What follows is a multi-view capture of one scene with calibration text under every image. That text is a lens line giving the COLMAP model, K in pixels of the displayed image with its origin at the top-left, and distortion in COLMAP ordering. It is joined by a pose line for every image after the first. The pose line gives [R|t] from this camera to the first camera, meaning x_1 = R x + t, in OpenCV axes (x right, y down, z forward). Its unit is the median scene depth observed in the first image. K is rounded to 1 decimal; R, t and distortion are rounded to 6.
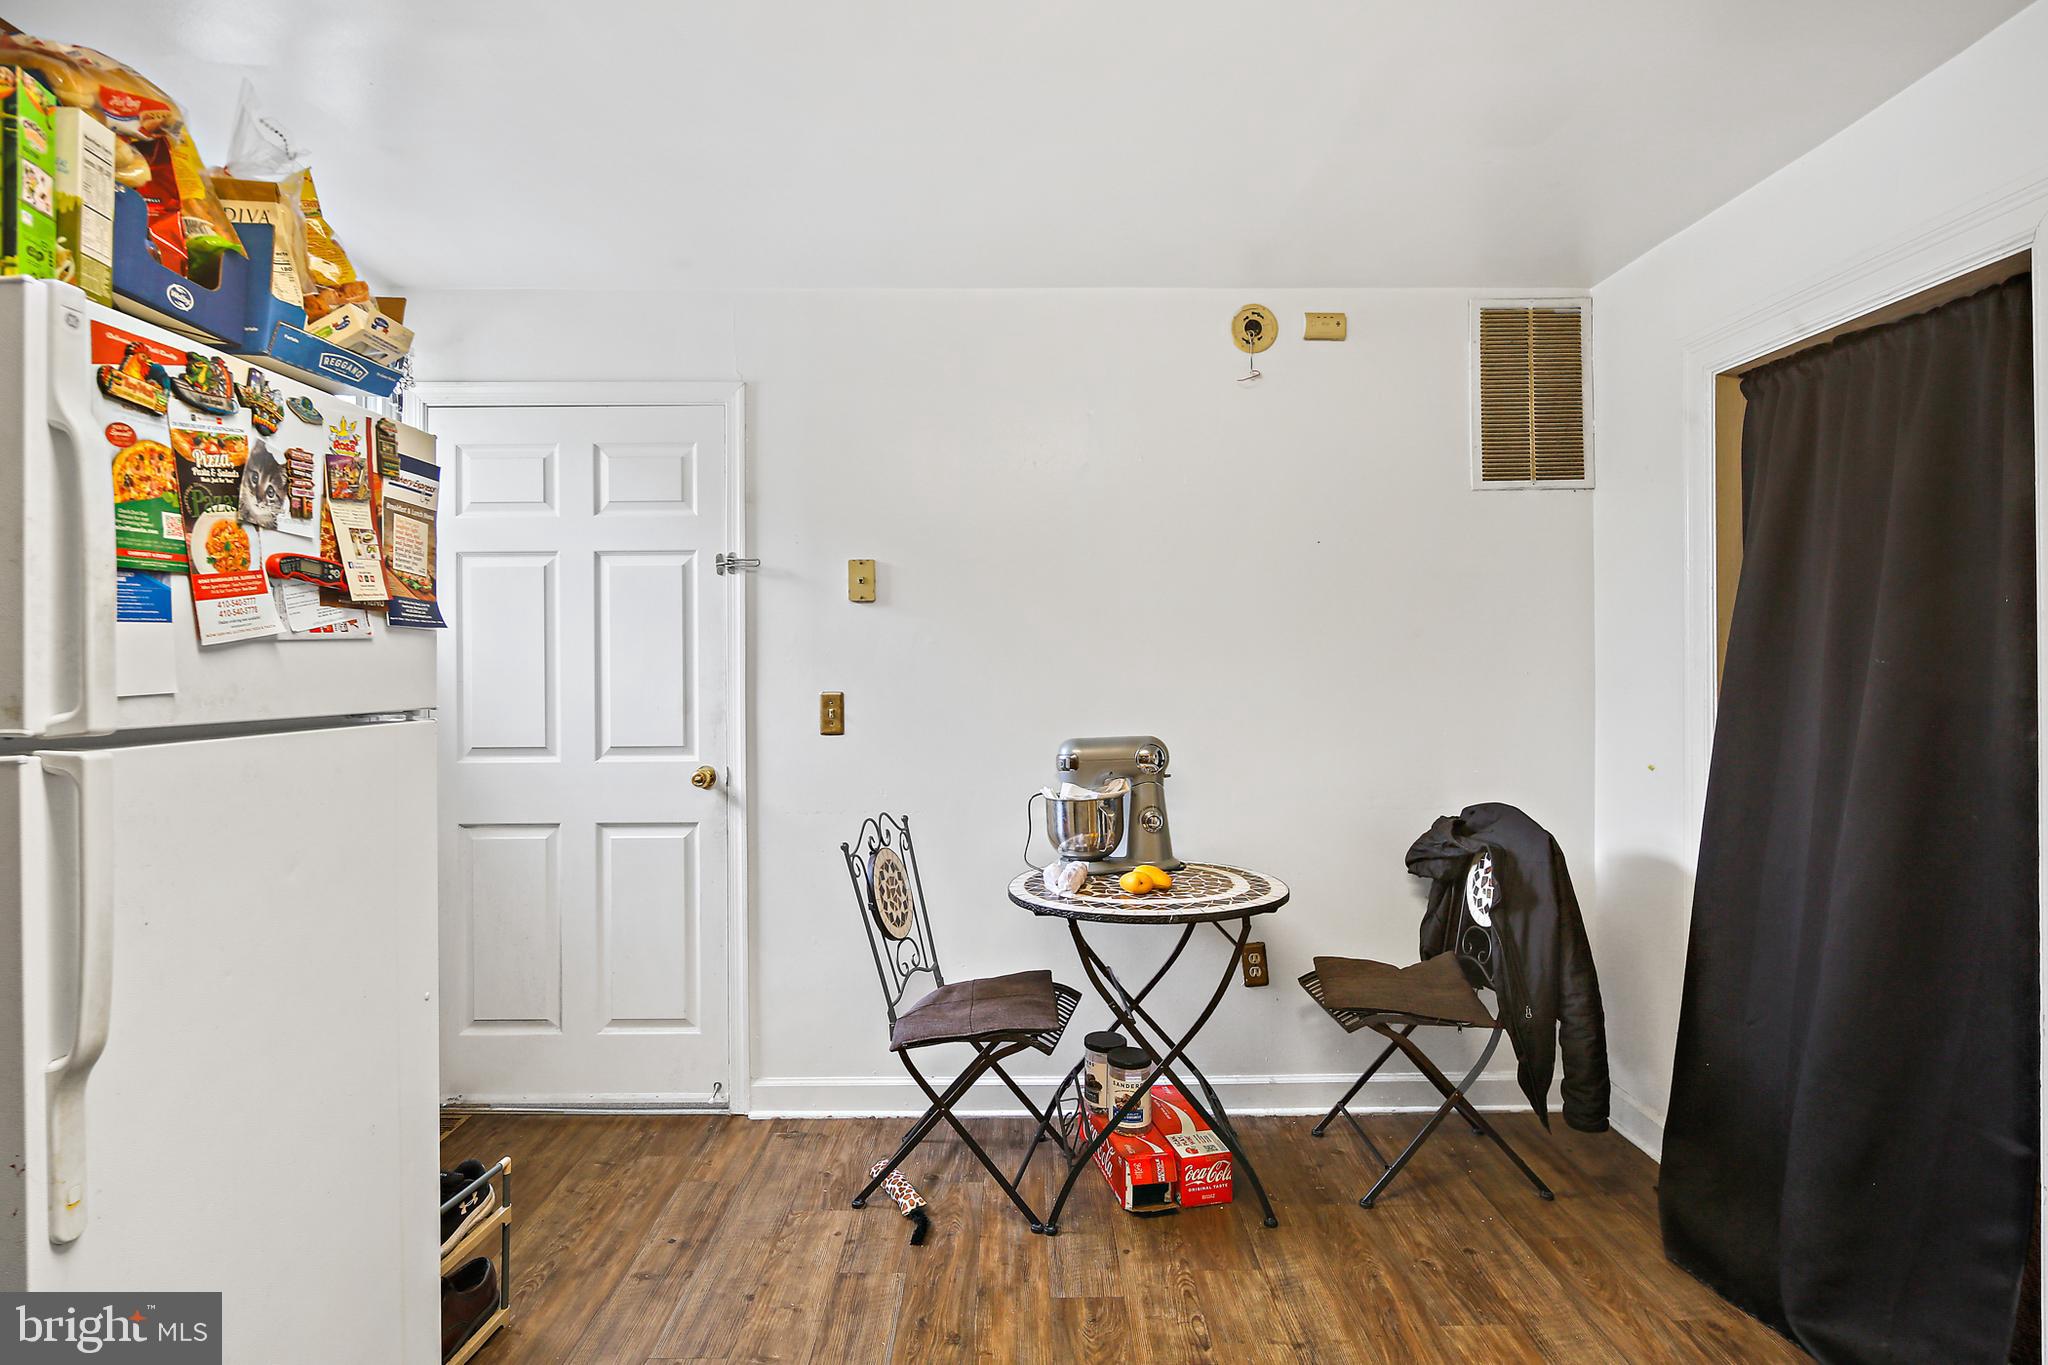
lens RADIAL K [[1017.6, 0, 1020.0], [0, 1017.6, 651.7], [0, 0, 1]] dist [0.009789, -0.009708]
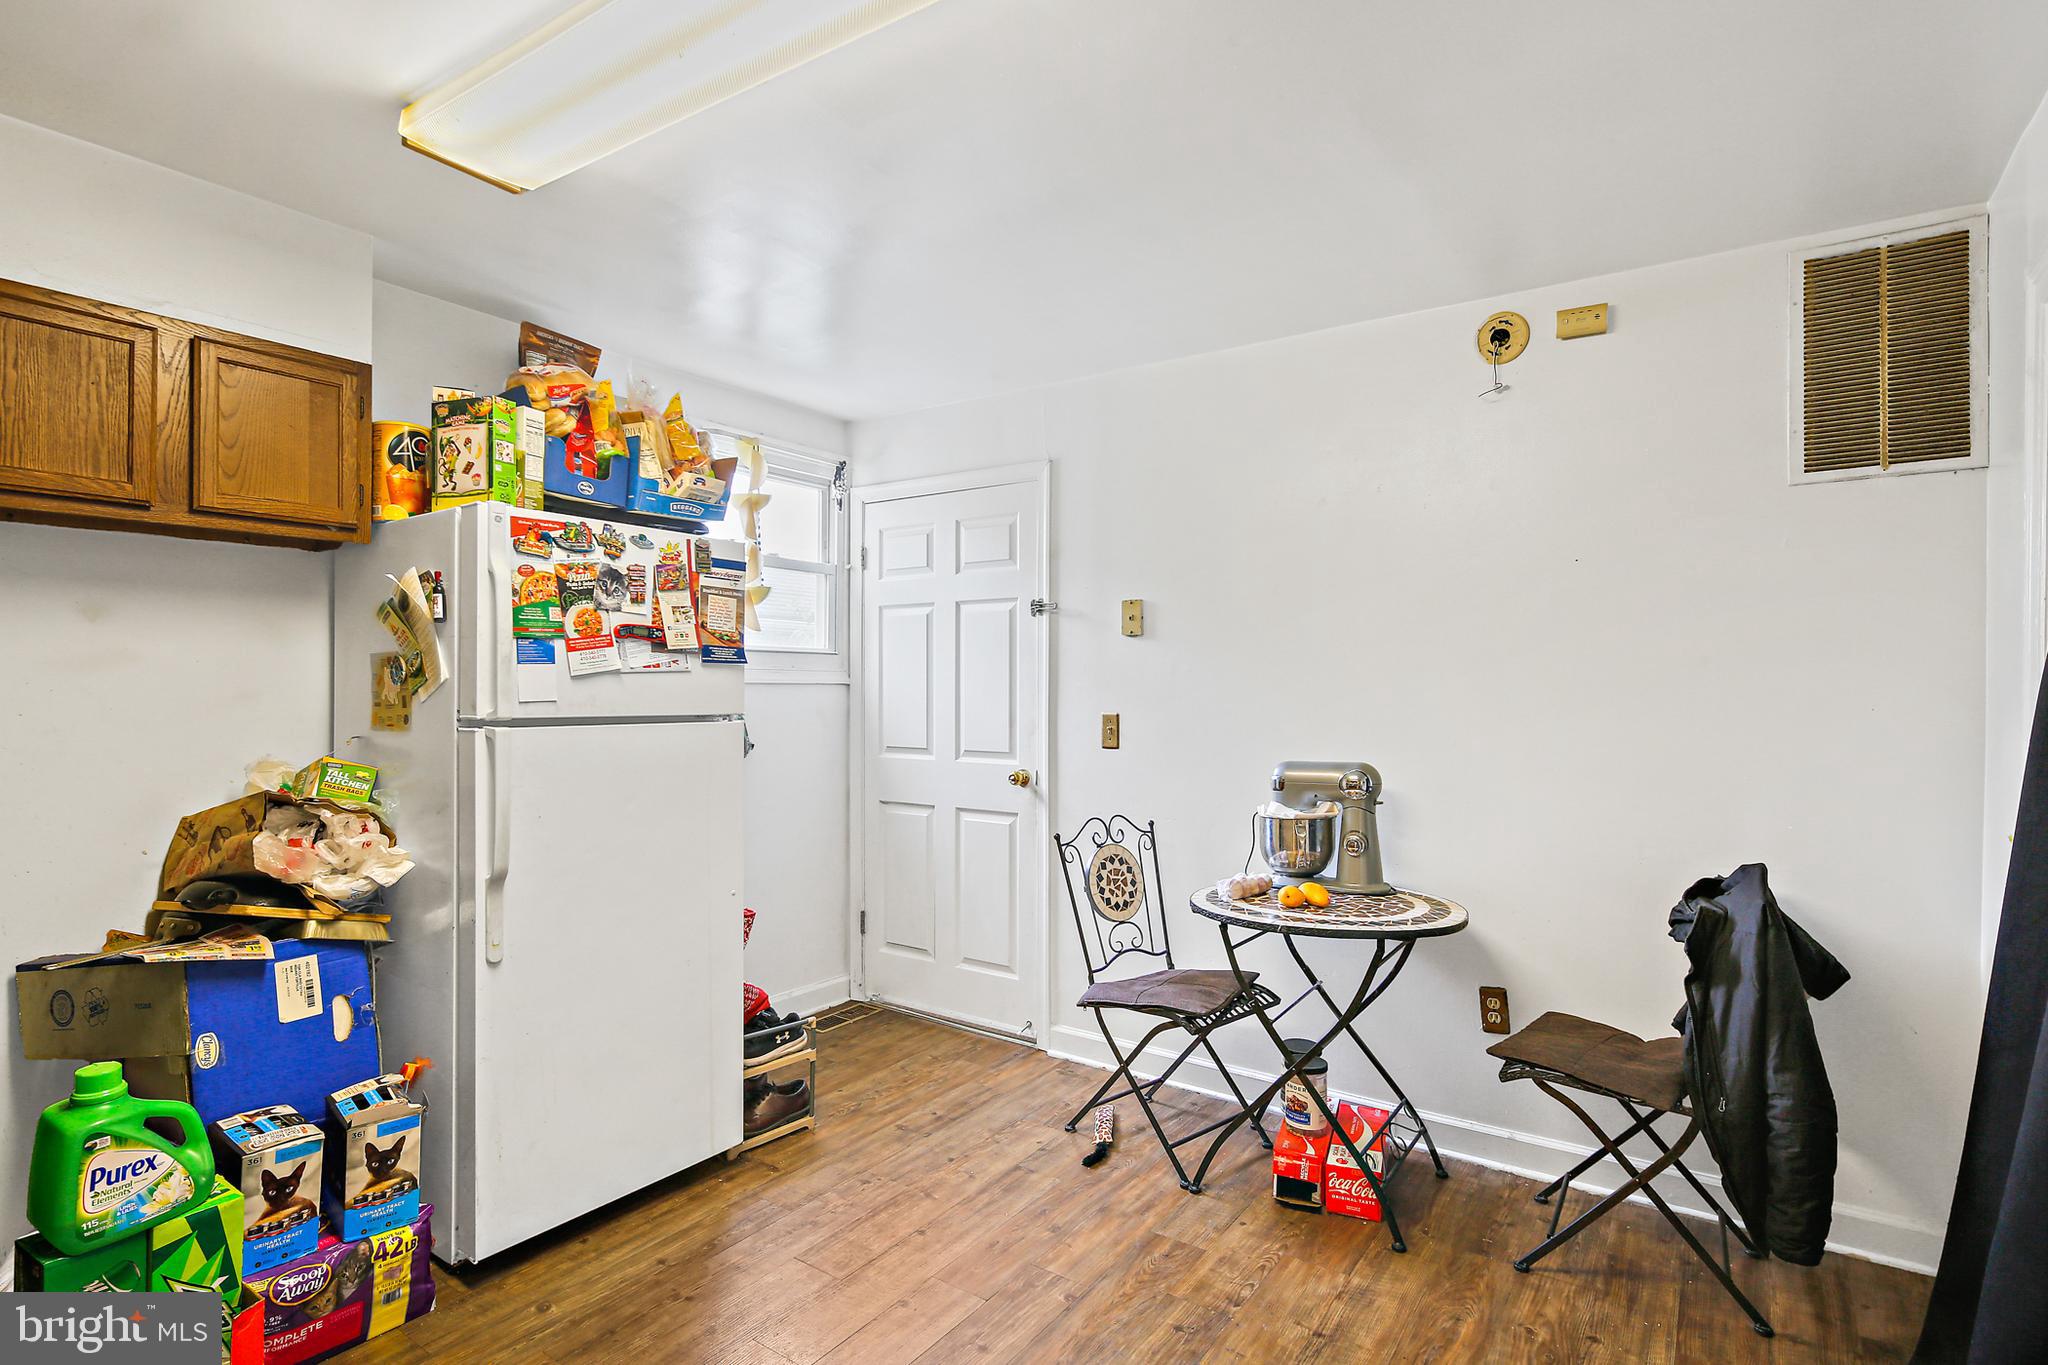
lens RADIAL K [[1014.5, 0, 1014.1], [0, 1014.5, 679.8], [0, 0, 1]] dist [0.002549, -0.001877]
pose [[0.817038, 0.005165, -0.576560, 0.498724], [-0.002524, 0.999982, 0.005383, -0.005456], [0.576578, -0.002943, 0.817037, -0.036613]]
